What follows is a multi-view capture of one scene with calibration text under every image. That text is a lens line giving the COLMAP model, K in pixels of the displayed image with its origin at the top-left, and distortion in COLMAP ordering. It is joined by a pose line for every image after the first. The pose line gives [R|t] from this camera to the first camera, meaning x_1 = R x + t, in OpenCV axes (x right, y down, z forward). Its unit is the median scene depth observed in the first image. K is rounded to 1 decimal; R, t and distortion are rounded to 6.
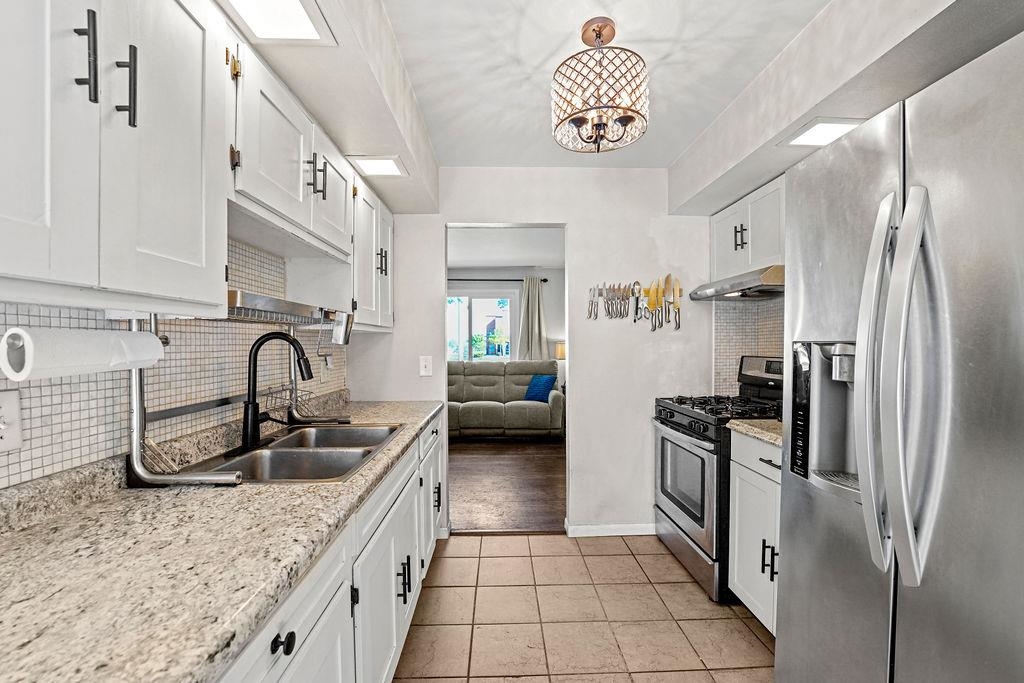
lens RADIAL K [[424.4, 0, 509.2], [0, 424.4, 356.5], [0, 0, 1]] dist [-0.029788, 0.000003]
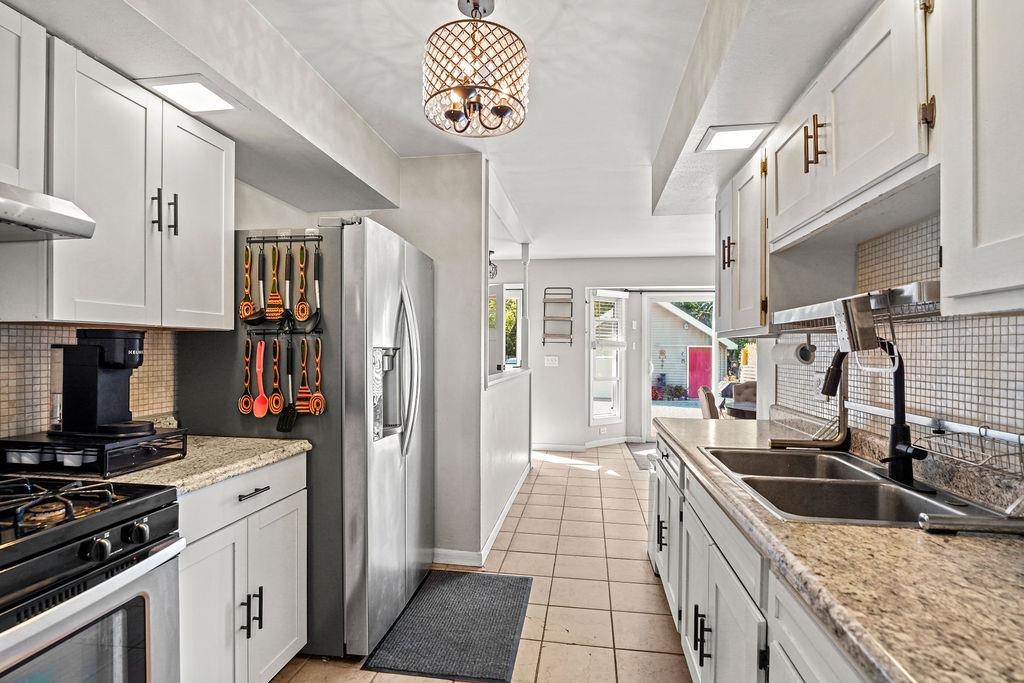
lens RADIAL K [[532.1, 0, 512.0], [0, 532.1, 341.5], [0, 0, 1]] dist [-0.000813, -0.000226]
pose [[-0.983359, -0.001519, 0.181666, -0.047252], [0.001900, 0.999824, 0.018646, -0.043529], [-0.181663, 0.018681, -0.983183, 1.355506]]
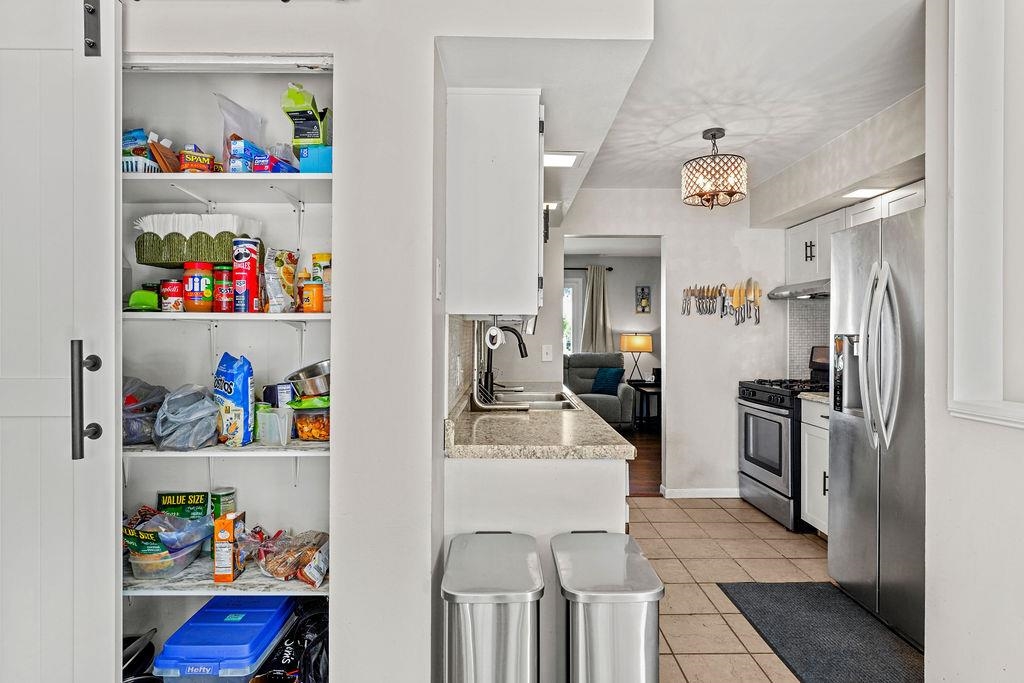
lens RADIAL K [[561.2, 0, 512.0], [0, 561.2, 341.5], [0, 0, 1]] dist [-0.001737, -0.000371]
pose [[0.999945, 0.006211, -0.008440, -0.326349], [-0.006373, 0.999795, -0.019203, 0.023760], [0.008319, 0.019256, 0.999780, -0.684111]]
